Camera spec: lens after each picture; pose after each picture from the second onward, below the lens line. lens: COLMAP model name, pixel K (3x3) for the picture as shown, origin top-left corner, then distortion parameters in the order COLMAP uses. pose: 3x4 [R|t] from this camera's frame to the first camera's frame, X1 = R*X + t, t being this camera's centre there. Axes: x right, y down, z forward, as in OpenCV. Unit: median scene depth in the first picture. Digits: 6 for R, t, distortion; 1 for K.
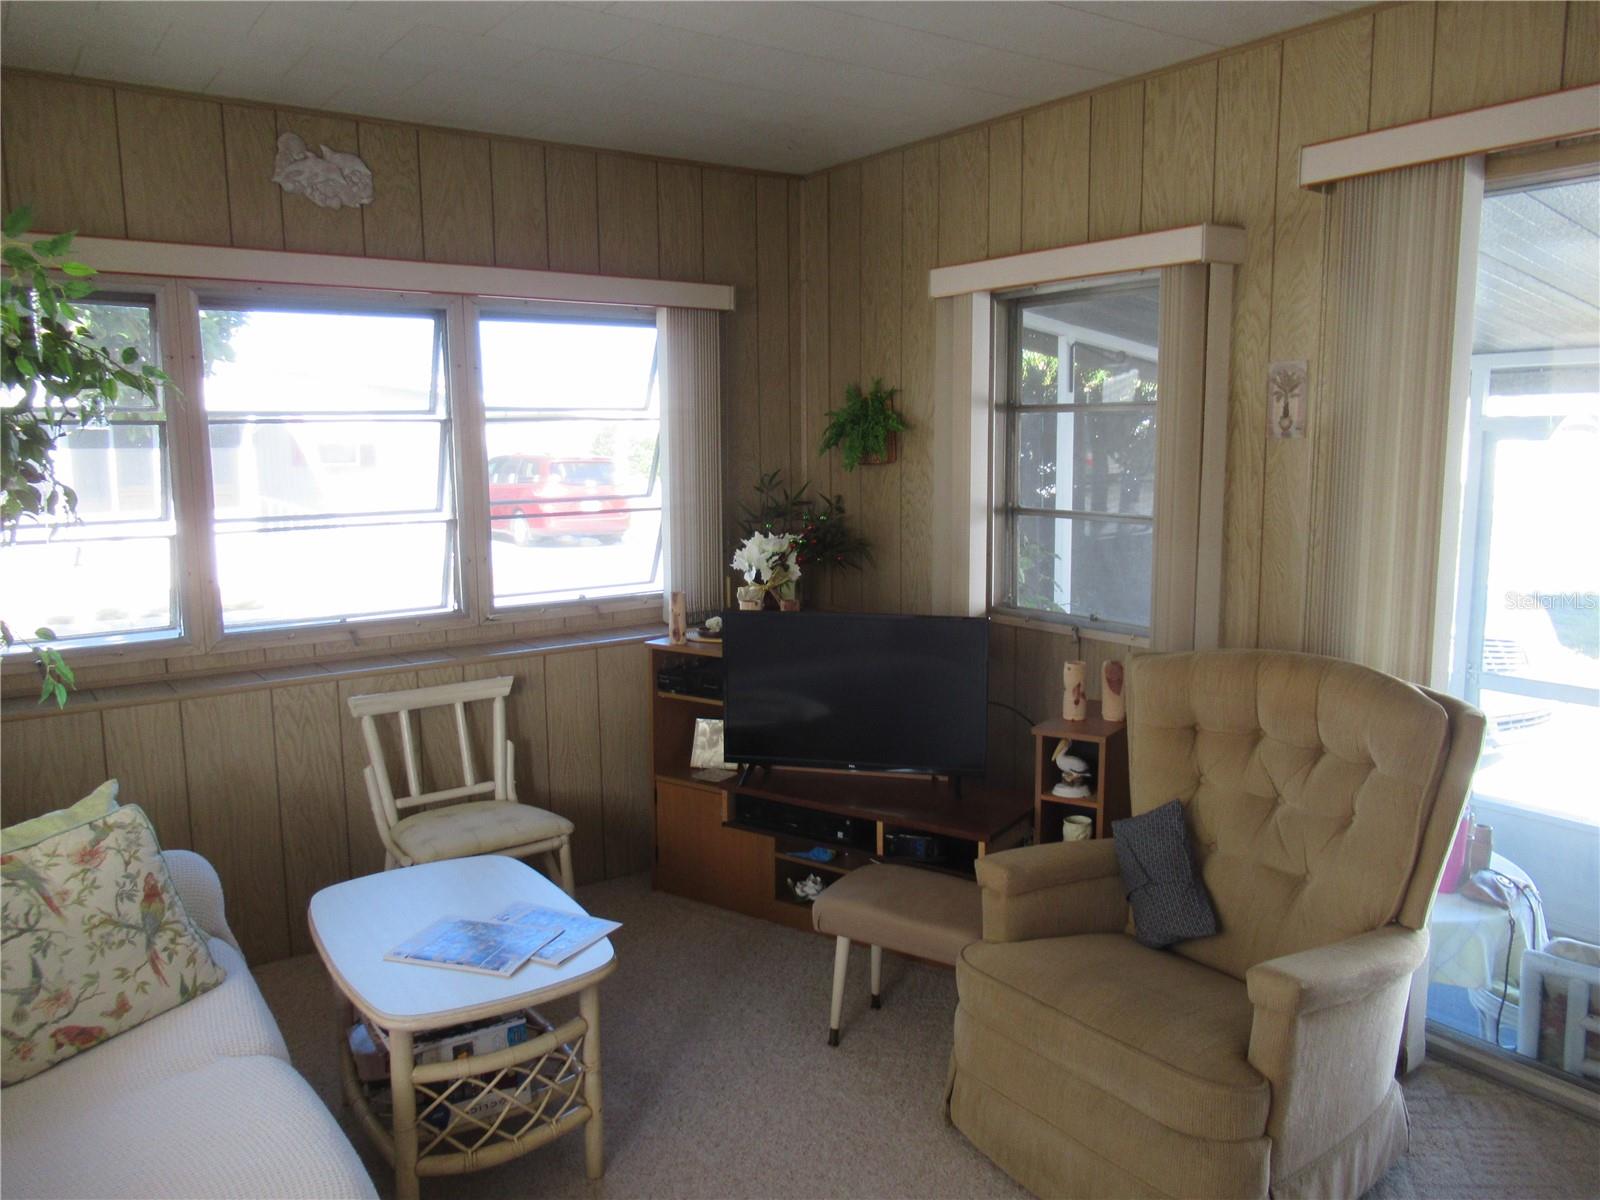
lens RADIAL K [[1195.4, 0, 798.0], [0, 1195.4, 596.6], [0, 0, 1]] dist [-0.007989, 0.005497]
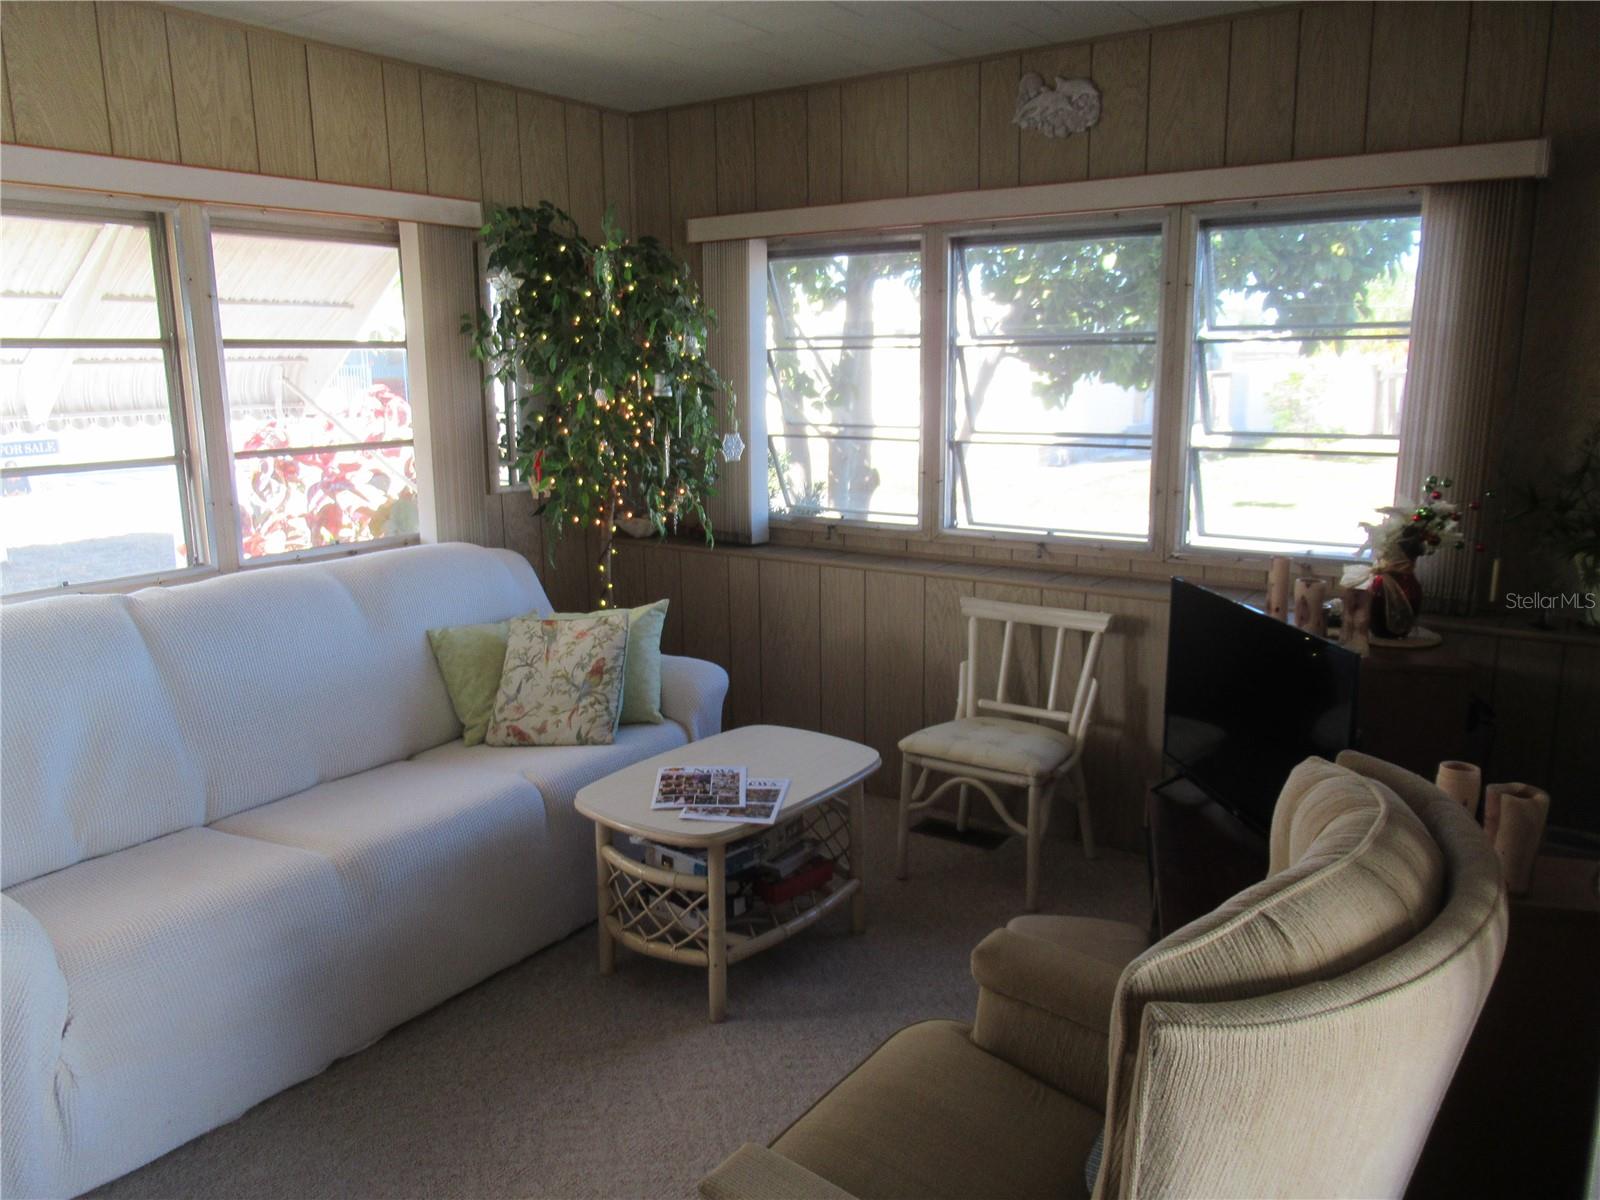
lens RADIAL K [[1195.4, 0, 804.1], [0, 1195.4, 599.9], [0, 0, 1]] dist [-0.007989, 0.005497]
pose [[0.337014, 0.190852, -0.921953, 0.578381], [-0.124431, 0.979678, 0.157317, -0.066862], [0.933241, 0.061702, 0.353913, 0.453124]]
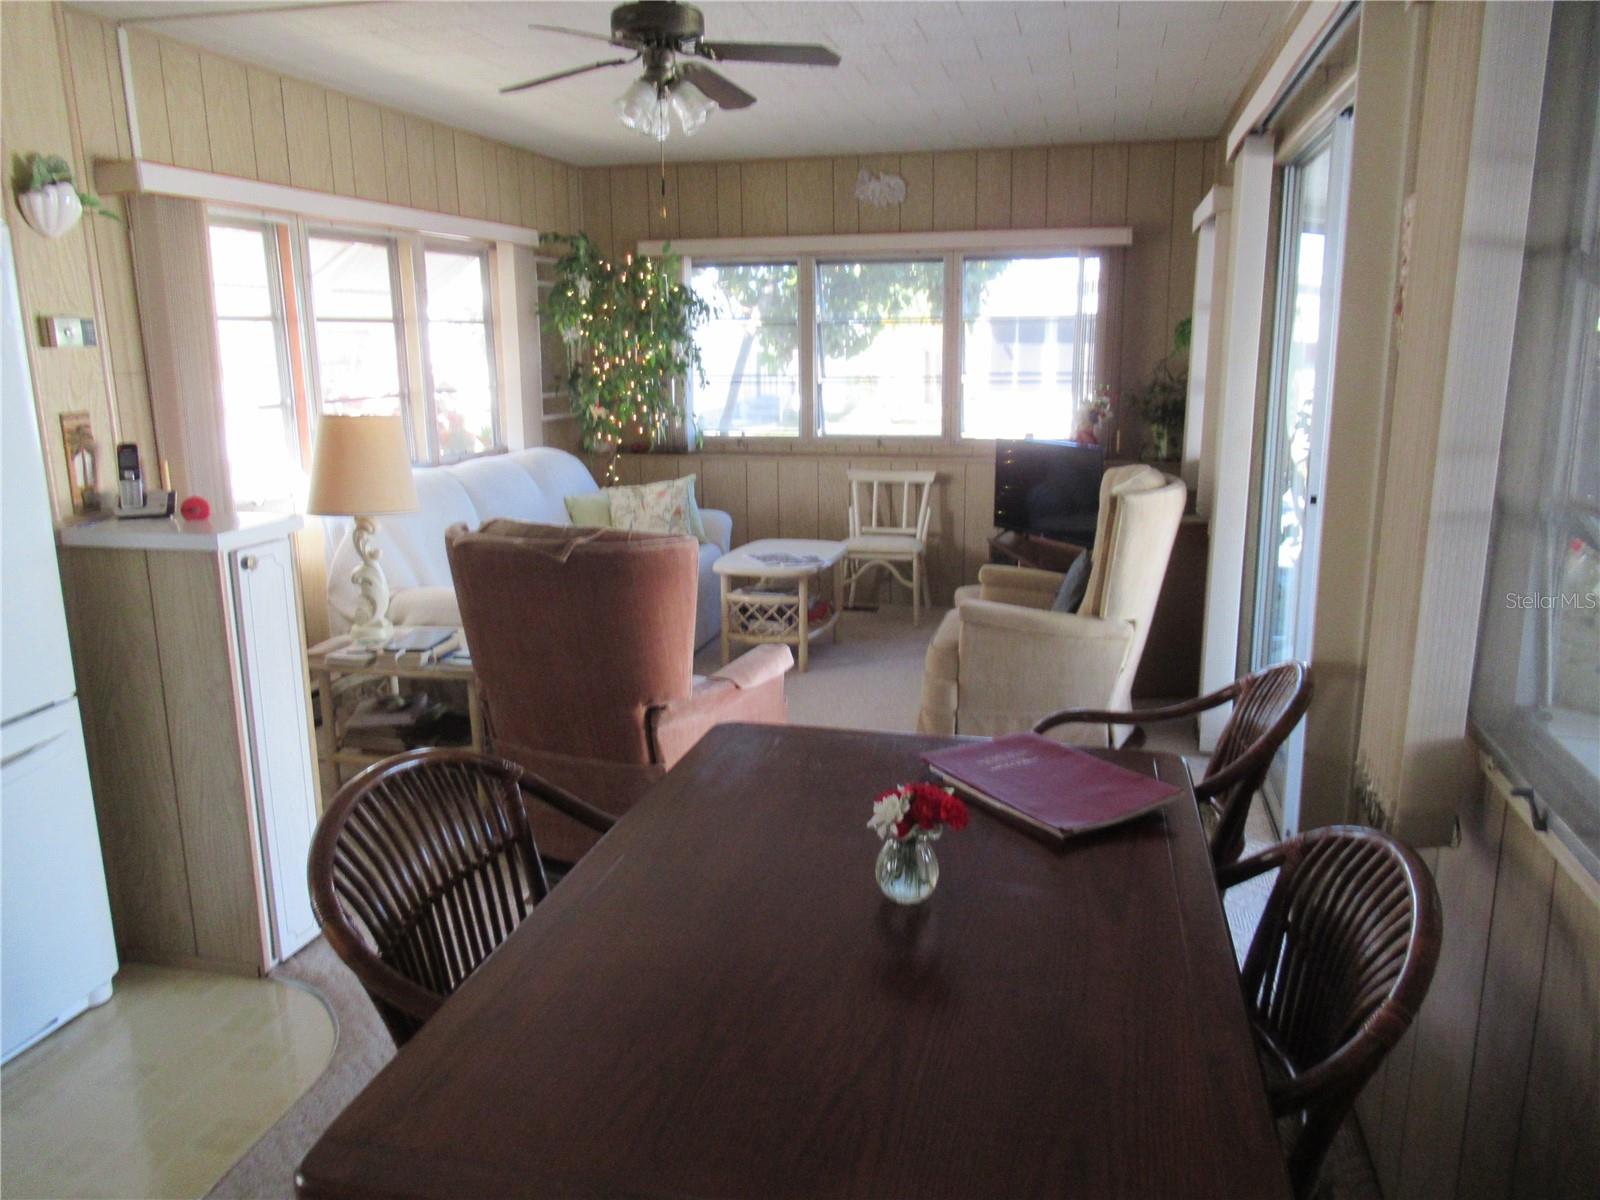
lens RADIAL K [[1195.4, 0, 801.7], [0, 1195.4, 599.8], [0, 0, 1]] dist [-0.007989, 0.005497]
pose [[0.649588, 0.164950, -0.742177, 1.005048], [-0.101743, 0.986261, 0.130148, 0.046302], [0.753448, -0.009031, 0.657445, -0.313432]]
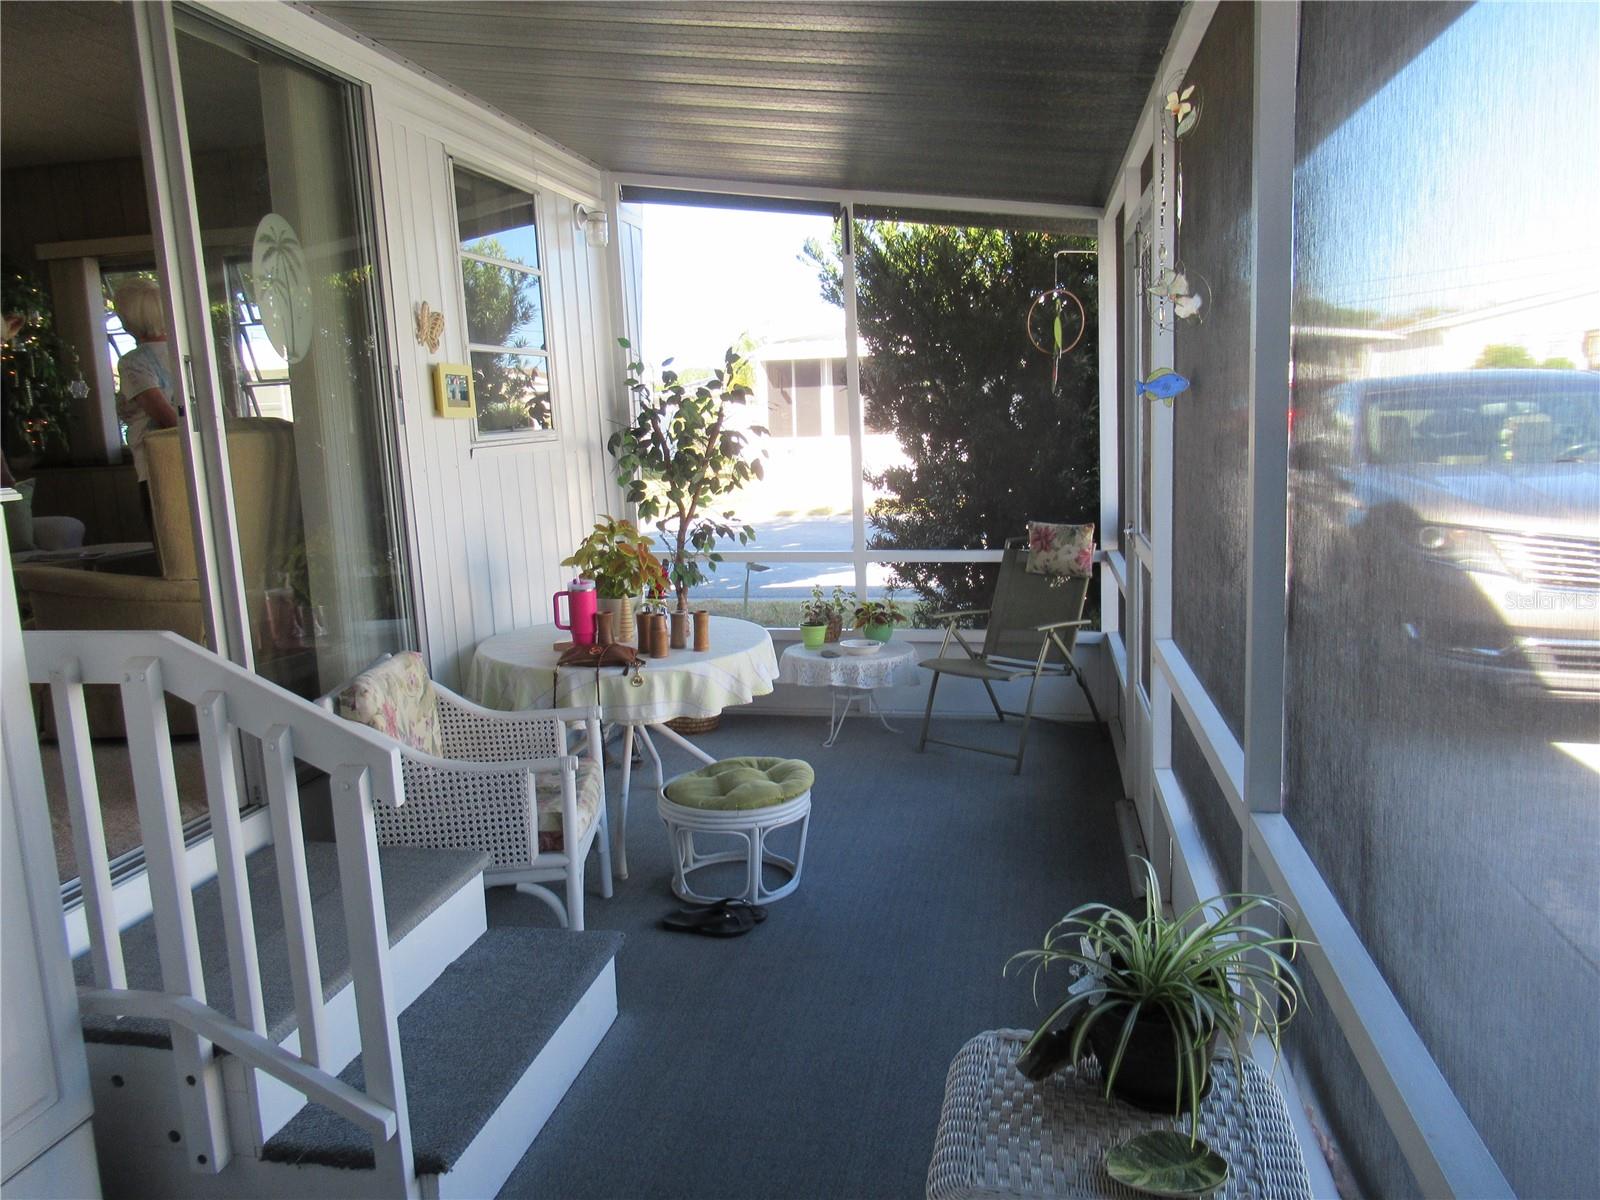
lens RADIAL K [[1195.4, 0, 802.2], [0, 1195.4, 602.4], [0, 0, 1]] dist [-0.007989, 0.005497]
pose [[0.692549, 0.099523, -0.714473, 1.443422], [-0.061681, 0.994980, 0.078809, 0.078708], [0.718729, -0.010510, 0.695211, 0.334615]]
